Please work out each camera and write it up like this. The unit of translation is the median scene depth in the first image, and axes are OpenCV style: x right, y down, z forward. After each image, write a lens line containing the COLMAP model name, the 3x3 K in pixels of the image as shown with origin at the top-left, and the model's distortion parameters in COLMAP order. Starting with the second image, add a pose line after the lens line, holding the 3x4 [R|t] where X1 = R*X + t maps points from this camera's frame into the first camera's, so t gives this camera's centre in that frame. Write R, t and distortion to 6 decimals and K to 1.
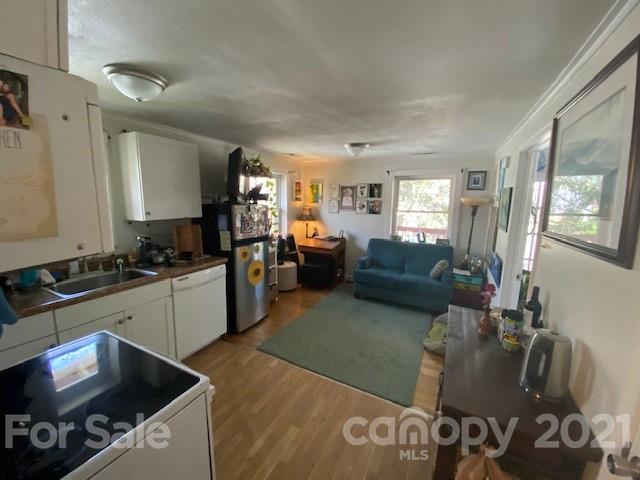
lens RADIAL K [[259.8, 0, 314.9], [0, 259.8, 237.4], [0, 0, 1]] dist [0.013844, -0.000305]
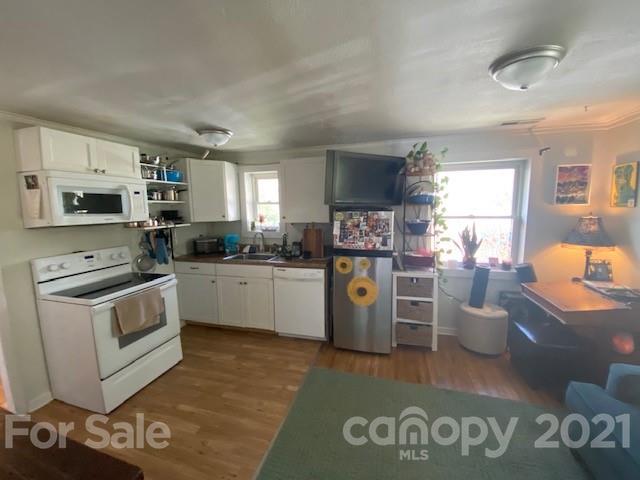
lens RADIAL K [[259.8, 0, 319.4], [0, 259.8, 235.0], [0, 0, 1]] dist [0.013844, -0.000305]
pose [[0.209731, 0.089360, -0.973667, 0.799705], [-0.125415, 0.990048, 0.063849, -0.119675], [0.969682, 0.108722, 0.218851, 0.978554]]
